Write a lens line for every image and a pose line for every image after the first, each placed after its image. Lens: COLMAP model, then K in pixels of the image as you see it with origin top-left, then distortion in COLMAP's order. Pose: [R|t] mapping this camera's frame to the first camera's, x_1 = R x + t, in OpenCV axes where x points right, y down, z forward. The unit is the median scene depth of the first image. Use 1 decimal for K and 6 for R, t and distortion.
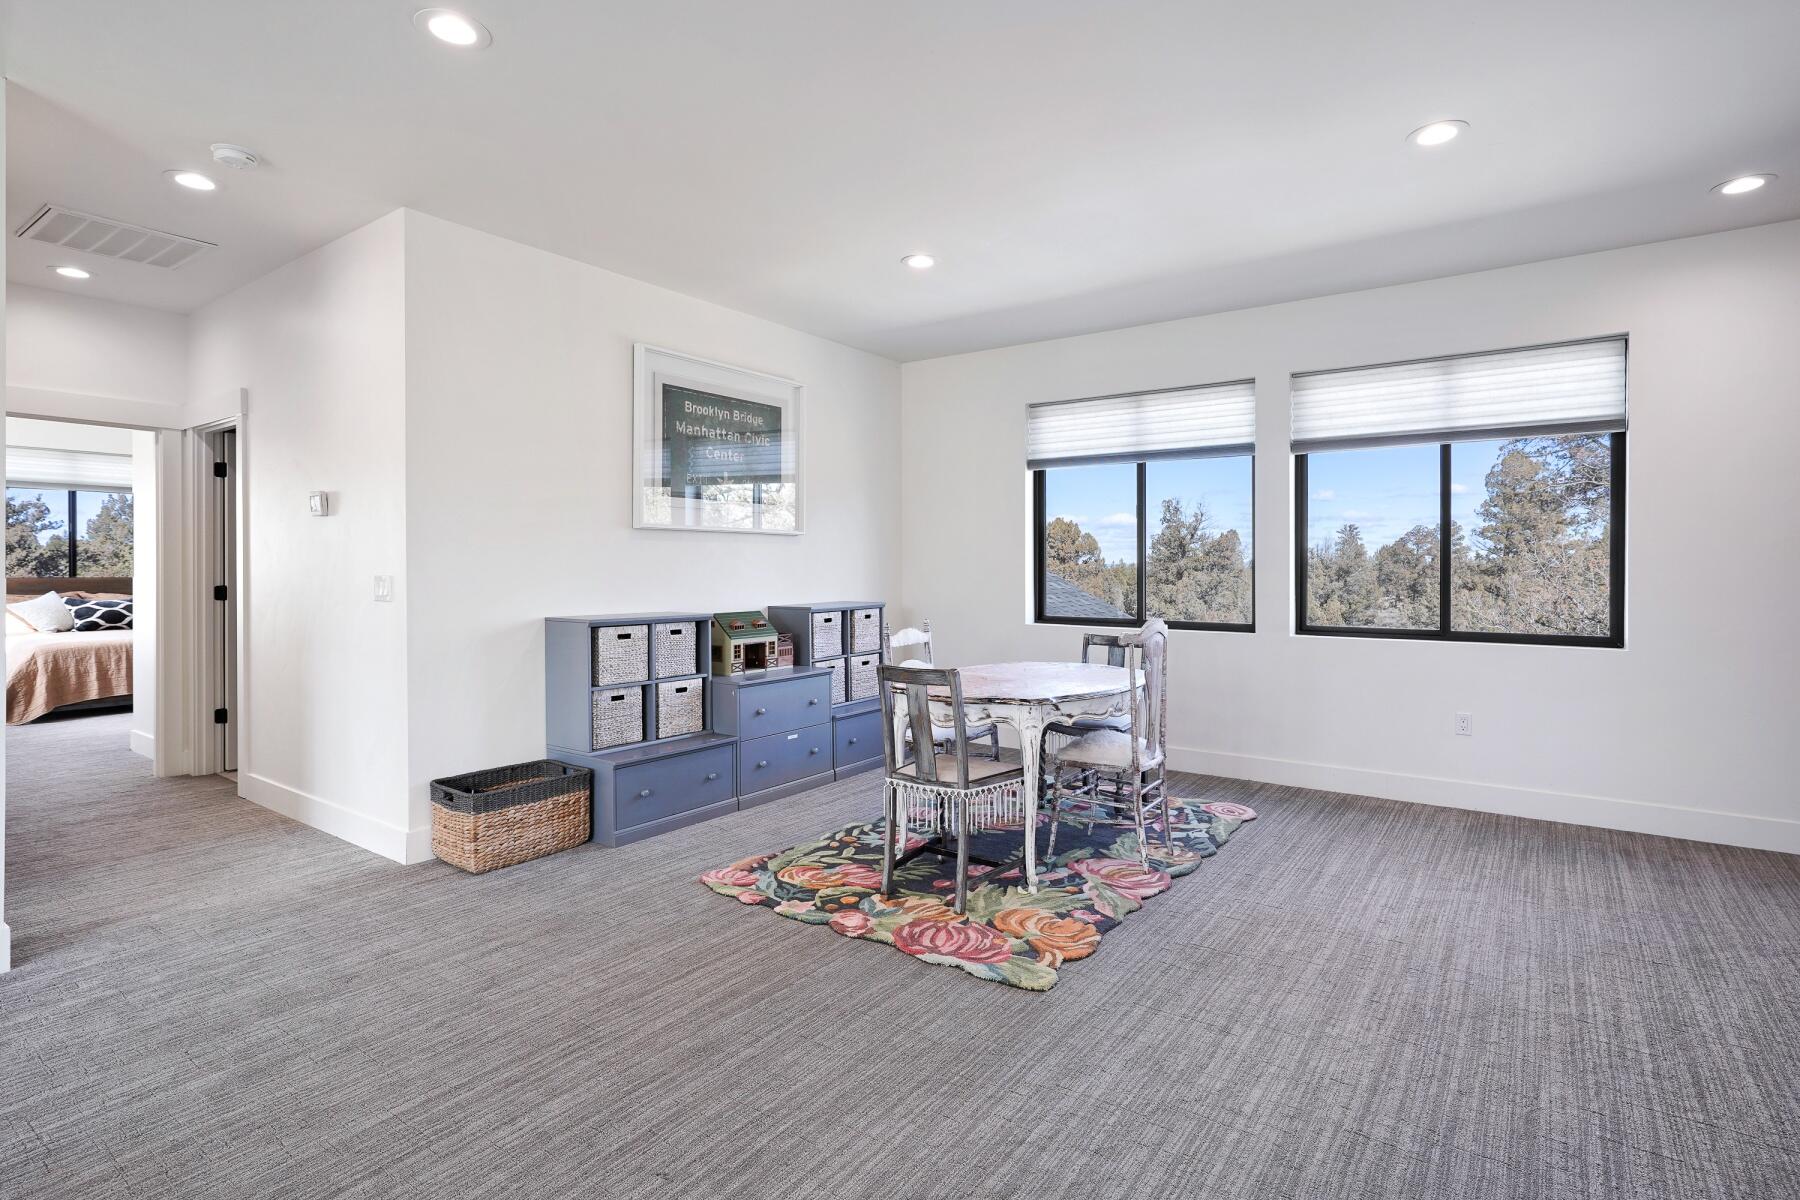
lens RADIAL K [[878.6, 0, 905.1], [0, 878.6, 585.6], [0, 0, 1]] dist [-0.013729, 0.010115]
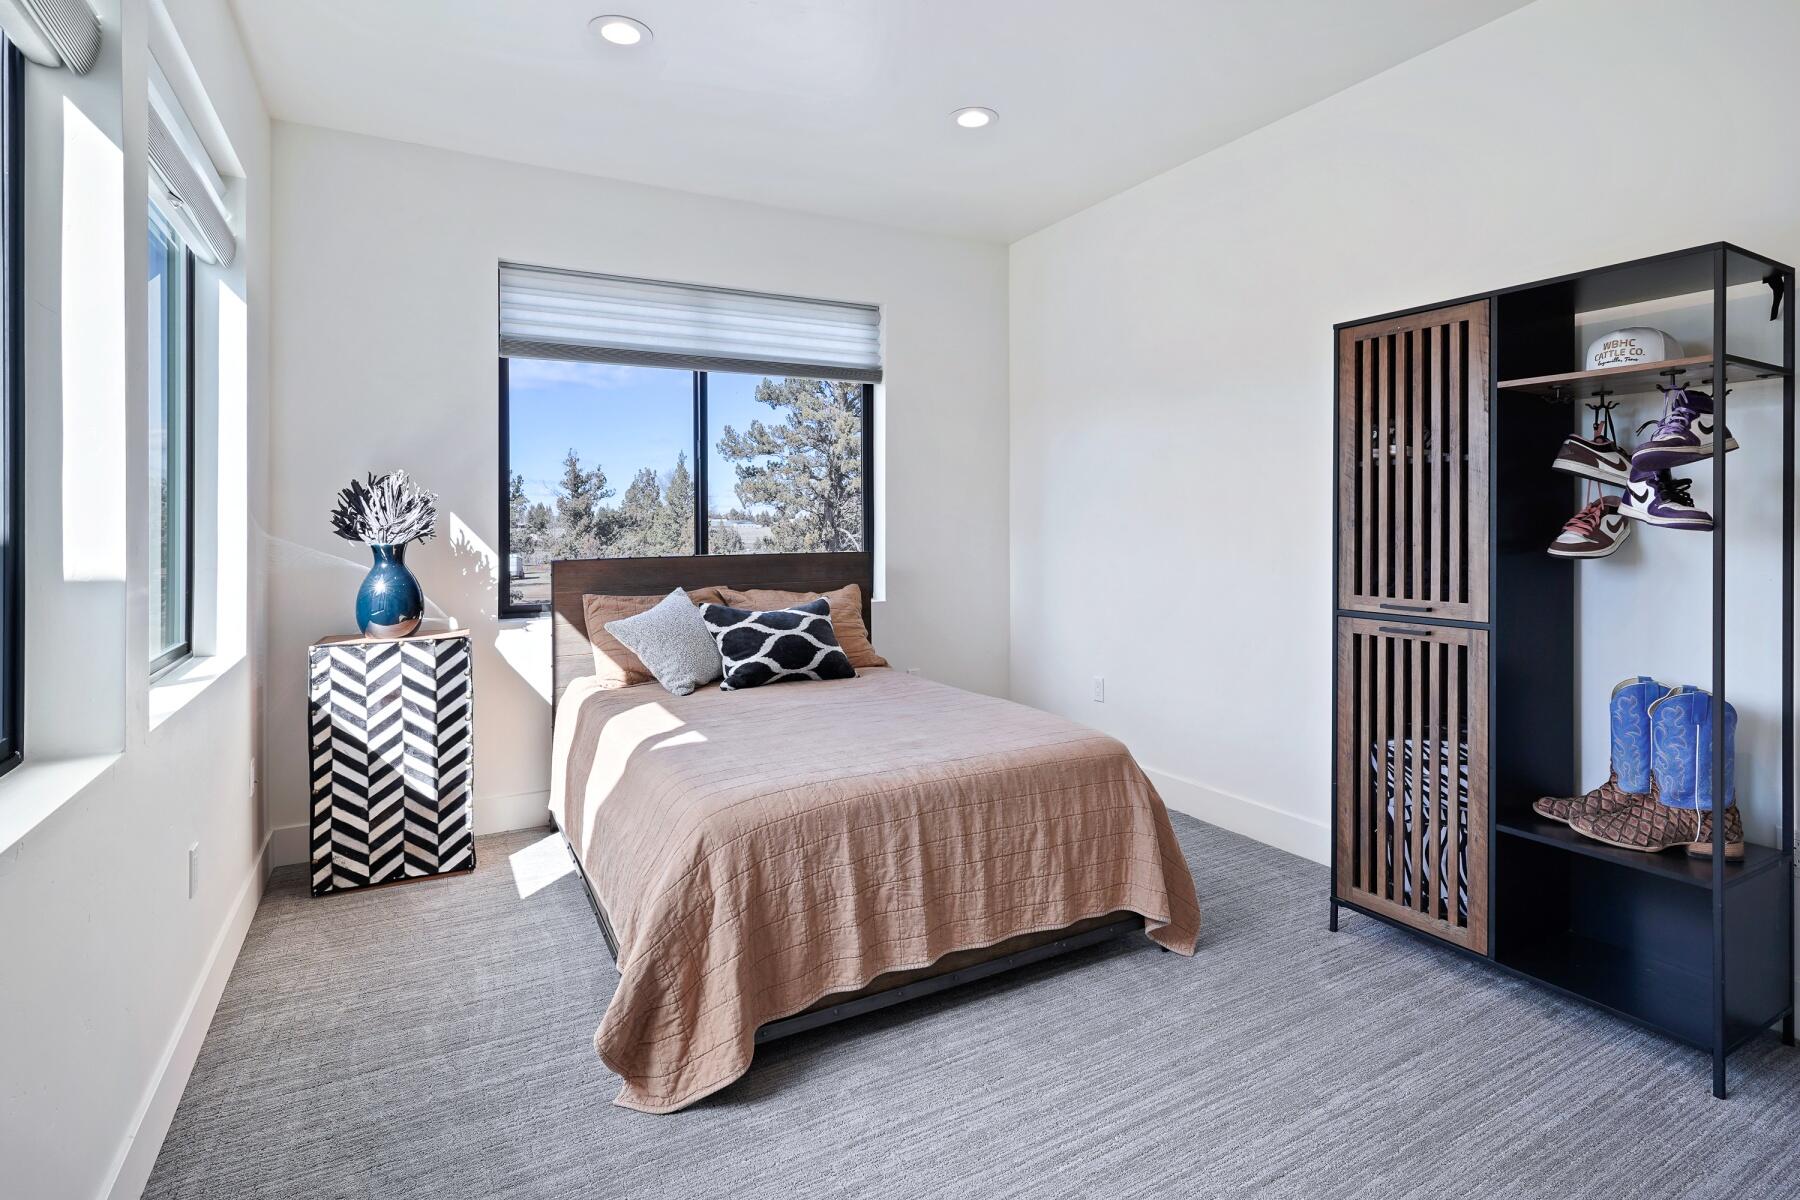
lens RADIAL K [[878.6, 0, 905.1], [0, 878.6, 585.6], [0, 0, 1]] dist [-0.013729, 0.010115]
pose [[0.905447, 0.022674, -0.423854, -1.277559], [-0.005029, 0.999075, 0.042701, -0.026035], [0.424430, -0.036532, 0.904723, 1.212167]]
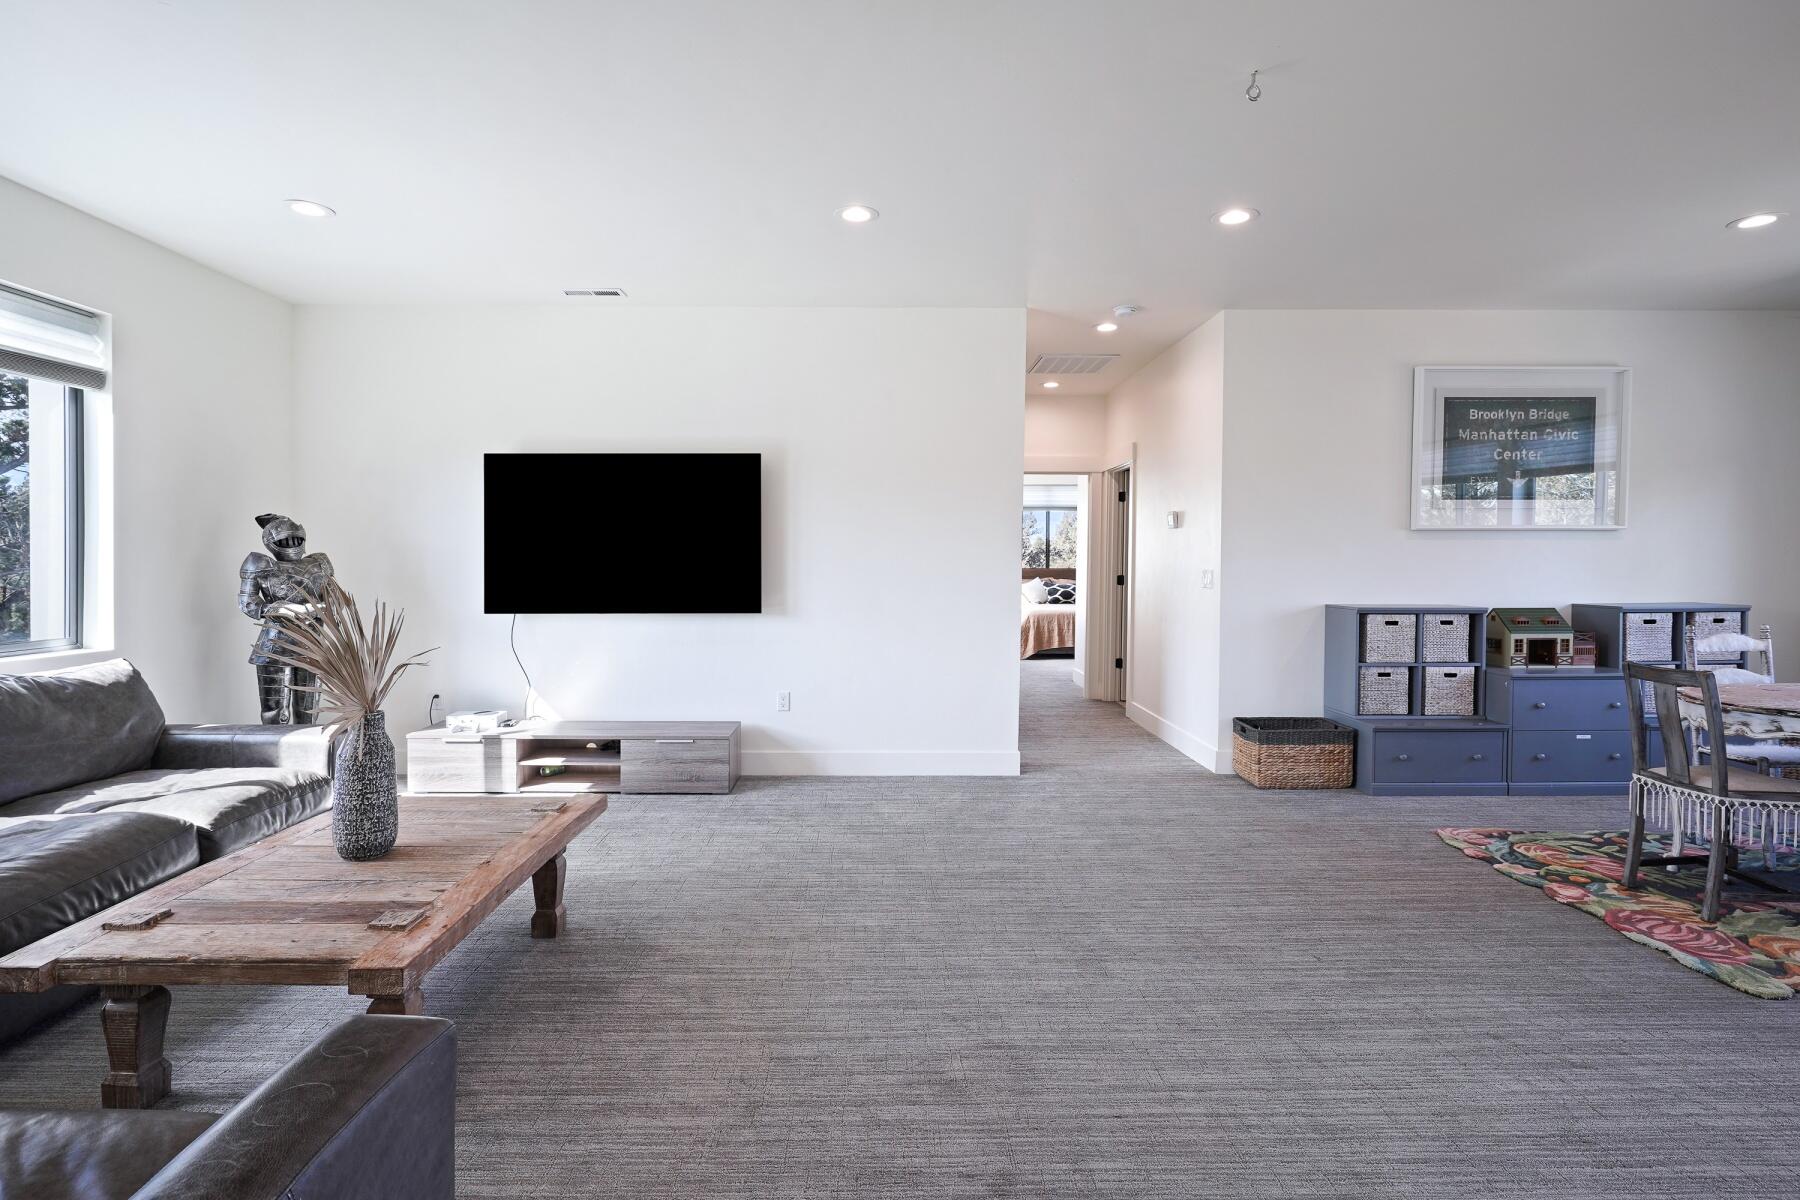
lens RADIAL K [[878.6, 0, 905.1], [0, 878.6, 585.6], [0, 0, 1]] dist [-0.013729, 0.010115]
pose [[0.605002, 0.023282, -0.795884, 0.214270], [-0.016277, 0.999725, 0.016871, -0.001519], [0.796058, 0.002748, 0.605214, -0.225381]]
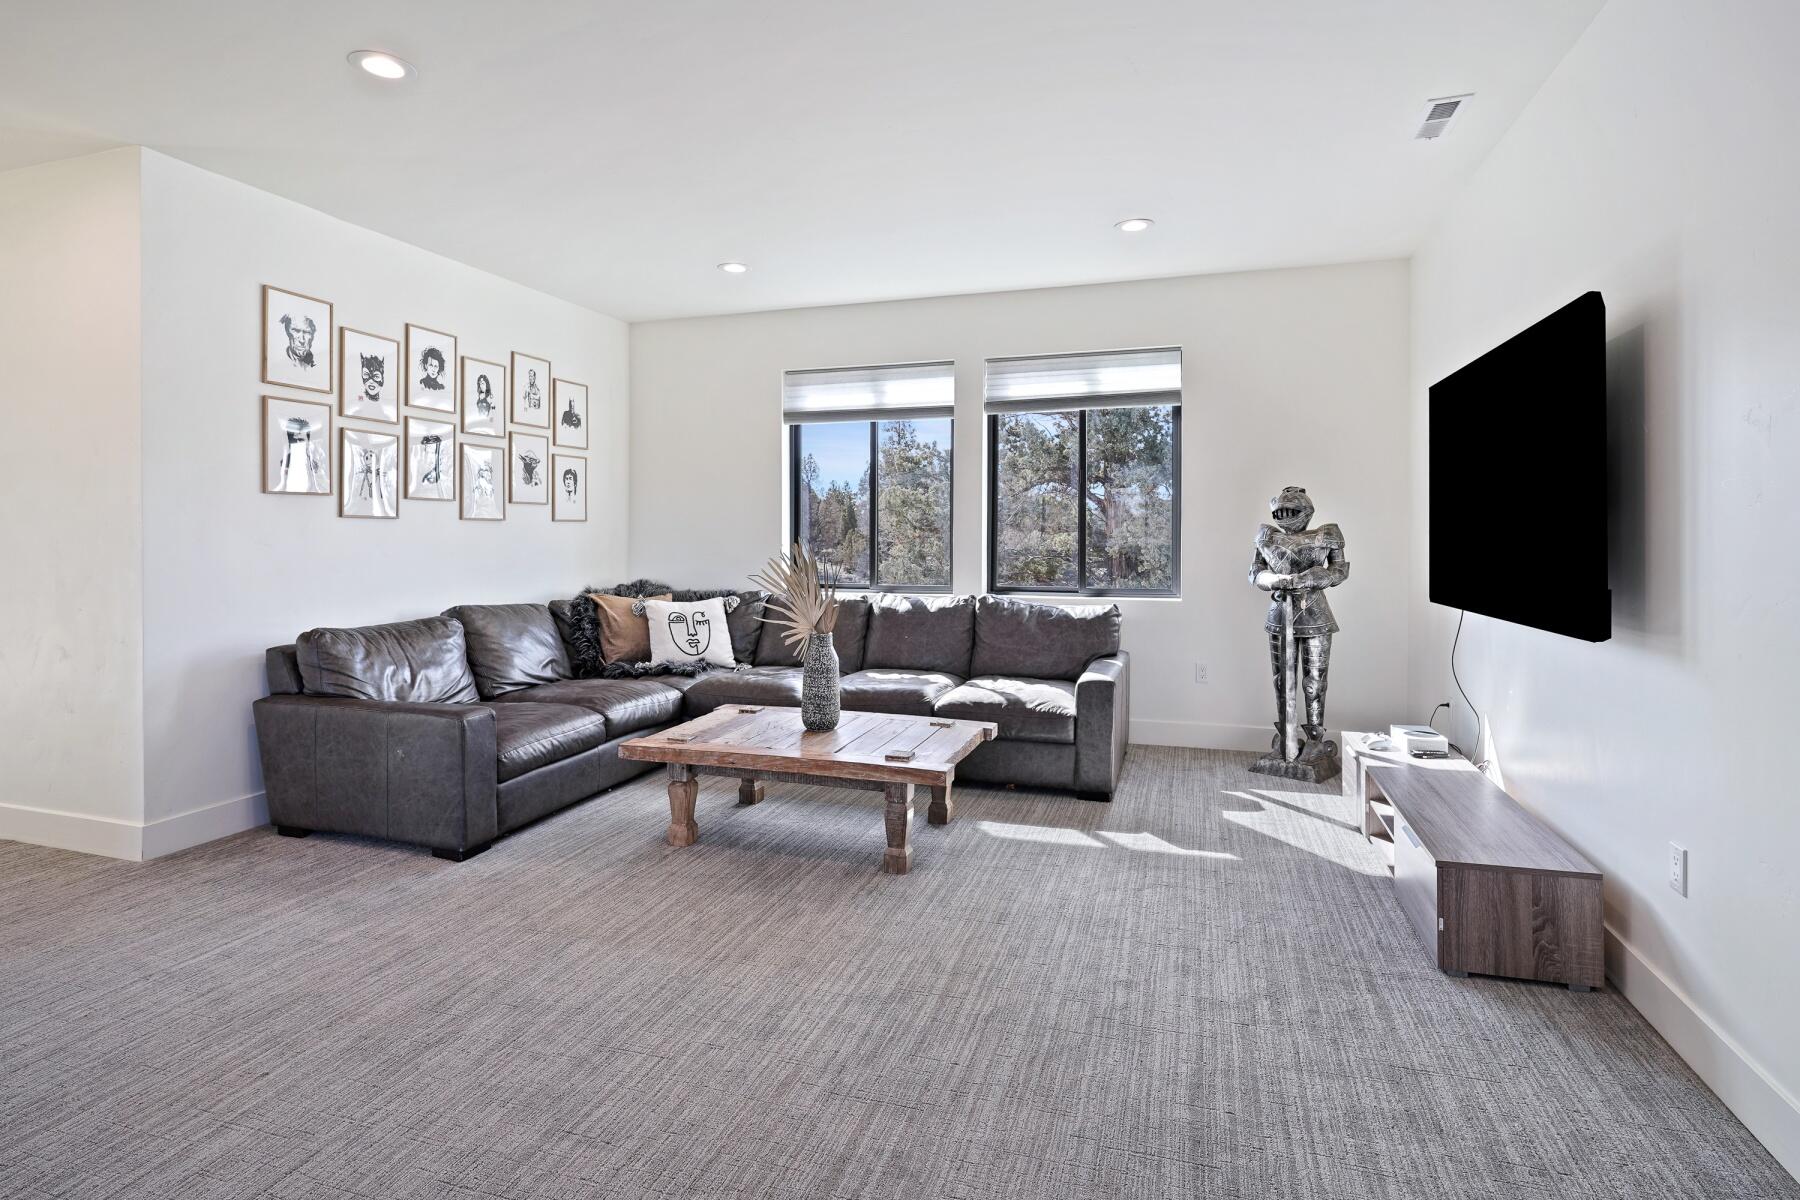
lens RADIAL K [[900.3, 0, 927.6], [0, 900.3, 537.0], [0, 0, 1]] dist [-0.005700, -0.000337]
pose [[-0.954515, -0.003546, -0.298140, -0.294753], [-0.009521, 0.999782, 0.018589, -0.010398], [0.298009, 0.020582, -0.954341, 0.713951]]
